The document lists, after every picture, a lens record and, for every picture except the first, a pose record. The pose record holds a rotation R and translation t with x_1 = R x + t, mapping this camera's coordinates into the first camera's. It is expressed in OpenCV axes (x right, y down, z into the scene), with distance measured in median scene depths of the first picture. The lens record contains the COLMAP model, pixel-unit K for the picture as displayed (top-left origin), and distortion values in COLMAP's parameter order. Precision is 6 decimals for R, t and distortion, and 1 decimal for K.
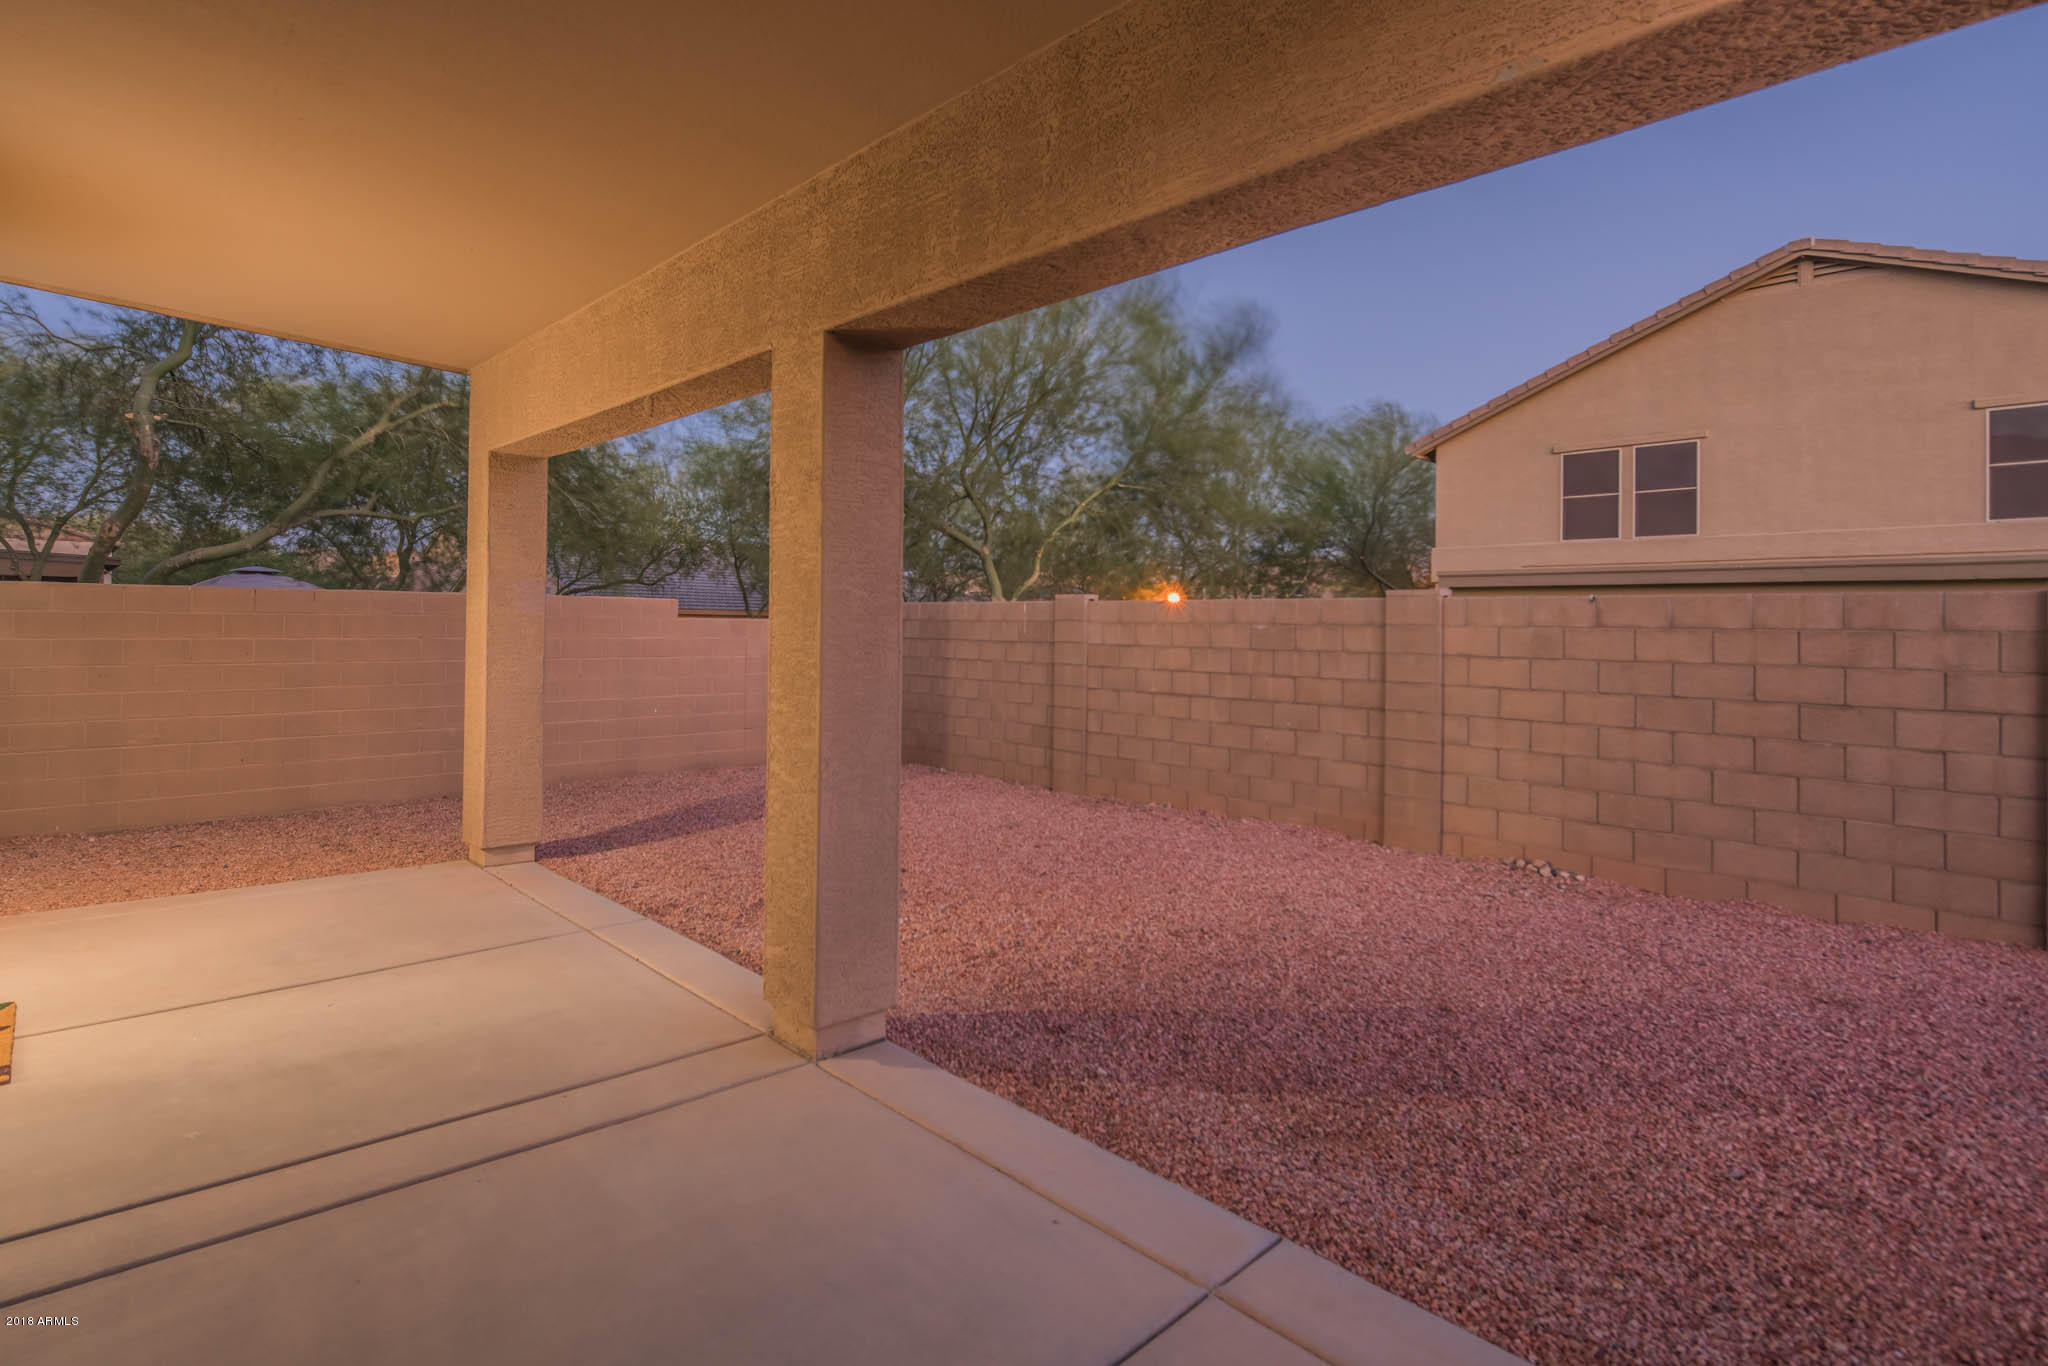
lens RADIAL K [[1031.9, 0, 998.2], [0, 1031.9, 621.2], [0, 0, 1]] dist [-0.000289, -0.000318]
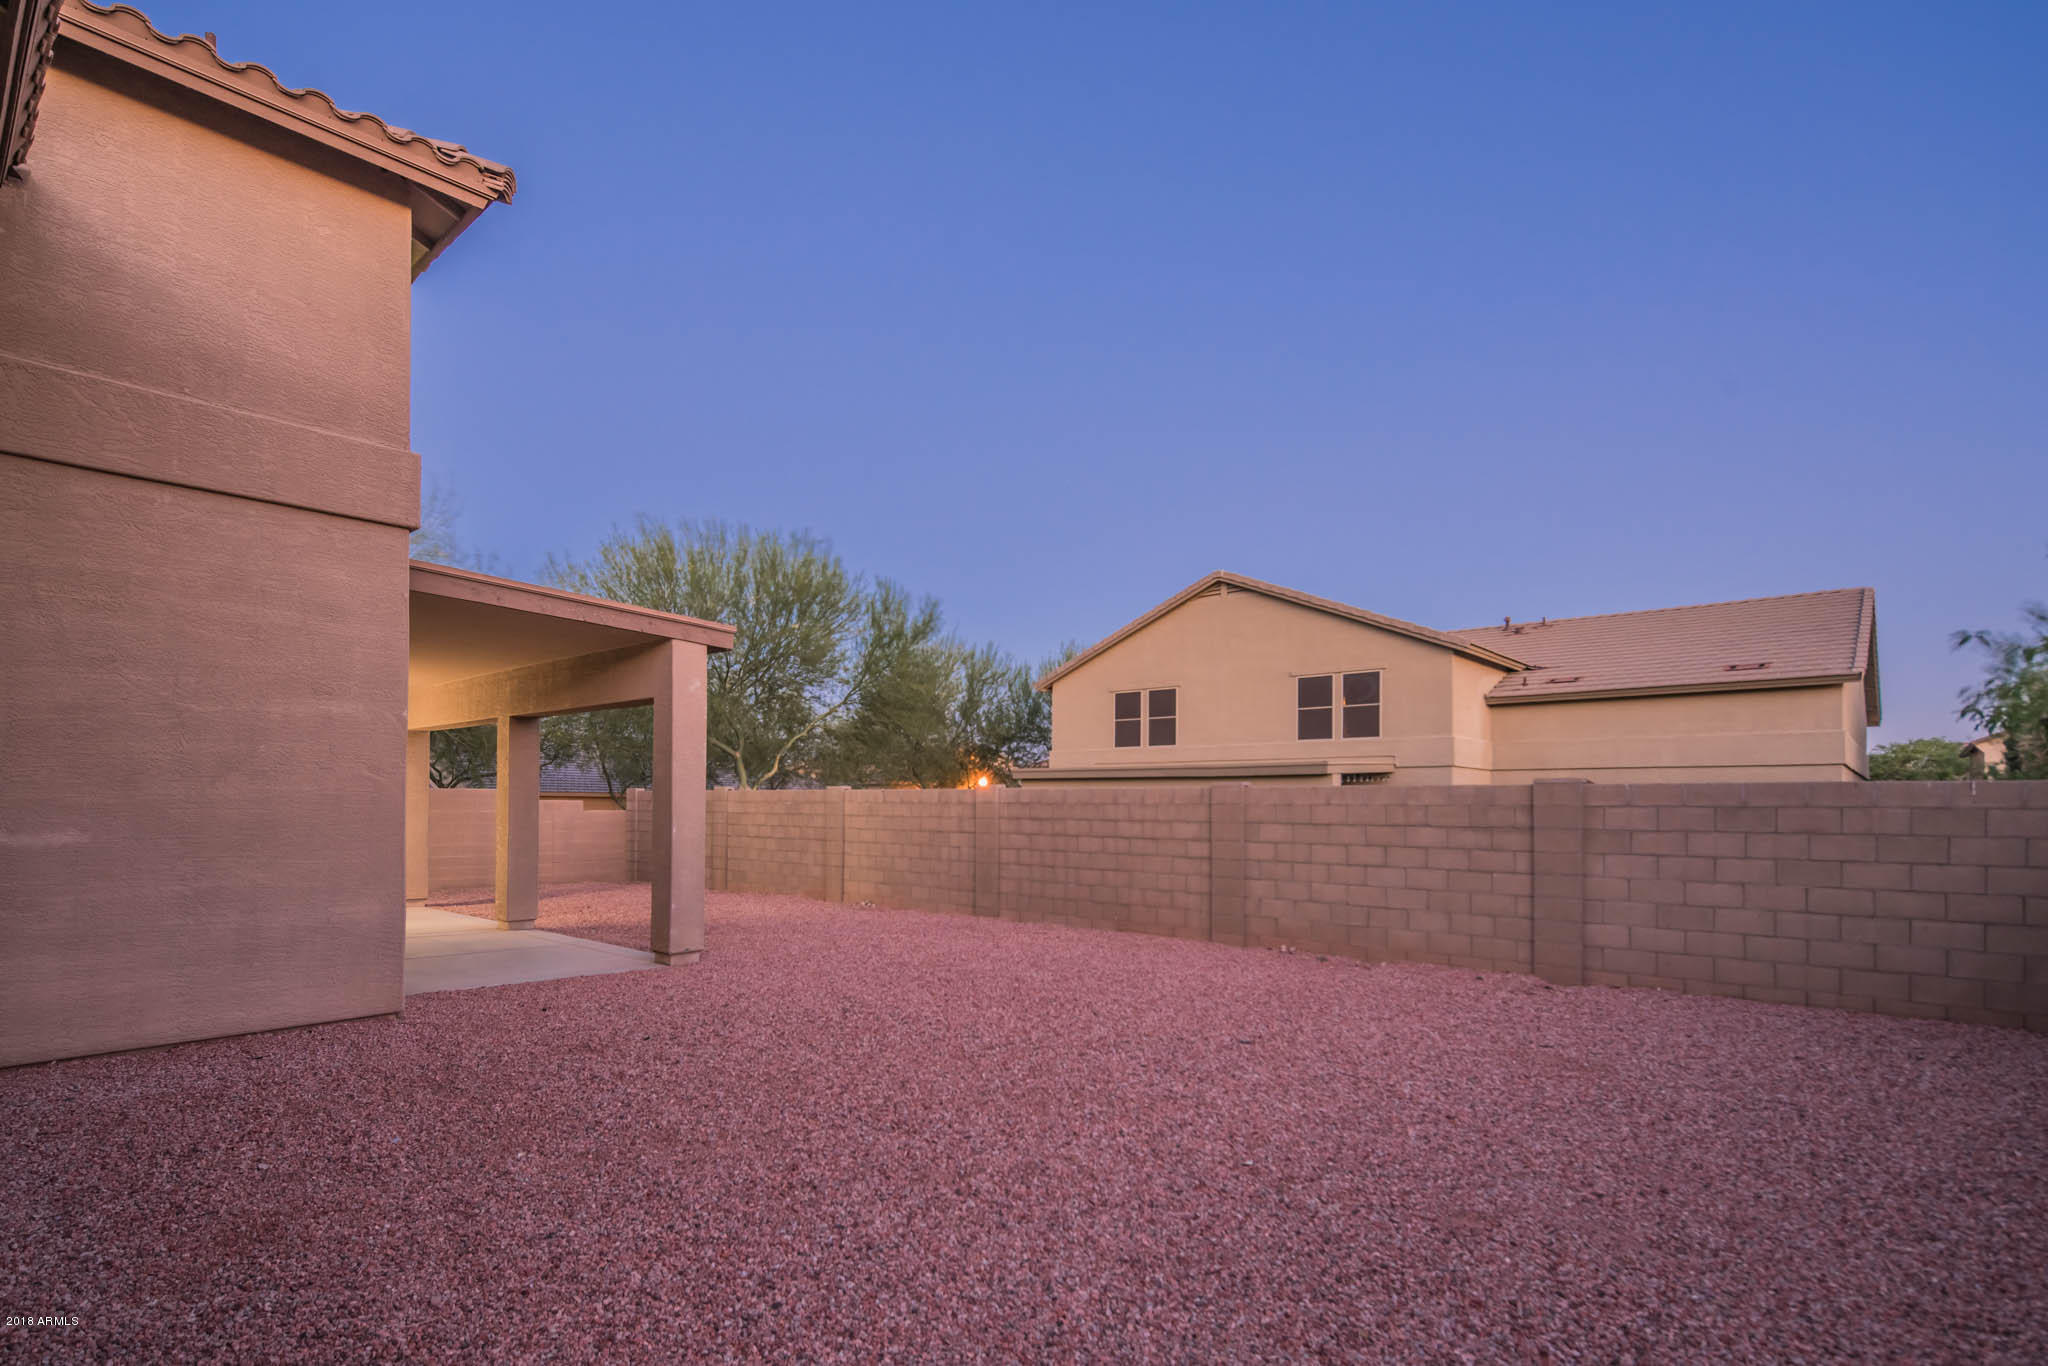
lens RADIAL K [[1040.4, 0, 1021.5], [0, 1040.4, 800.0], [0, 0, 1]] dist [-0.000318, -0.000029]
pose [[0.996096, -0.004686, 0.088149, 0.522789], [0.004743, 0.999989, -0.000444, 0.002037], [-0.088146, 0.000861, 0.996107, -1.110972]]
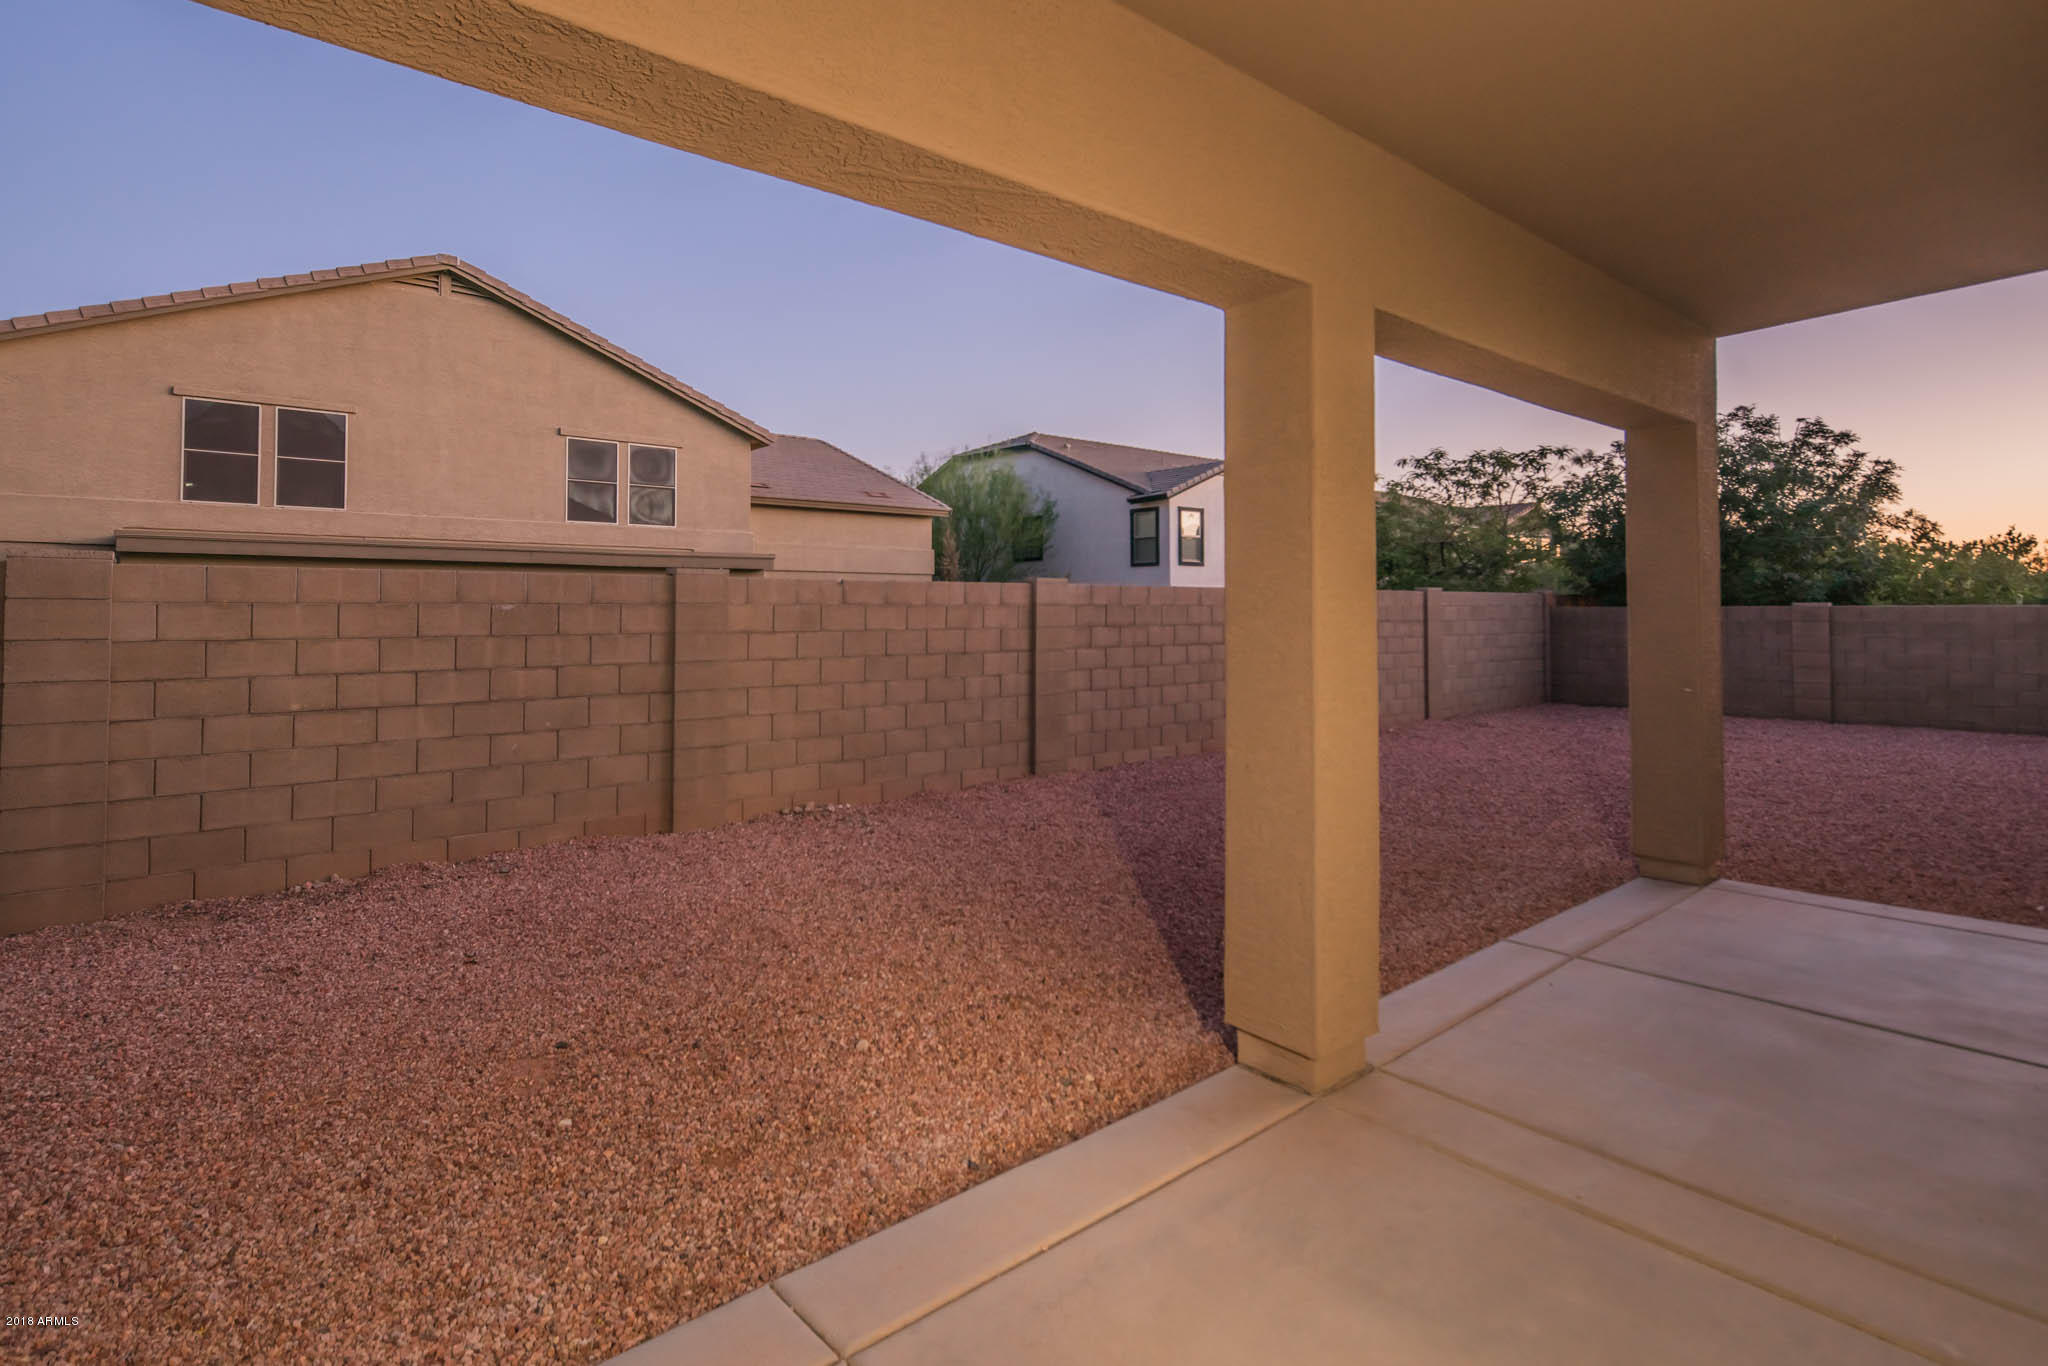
lens RADIAL K [[1009.8, 0, 1022.3], [0, 1009.8, 598.0], [0, 0, 1]] dist [-0.000752, -0.000454]
pose [[0.039631, -0.002604, 0.999211, -0.486854], [-0.002276, 0.999994, 0.002697, -0.004504], [-0.999212, -0.002381, 0.039625, 0.557661]]
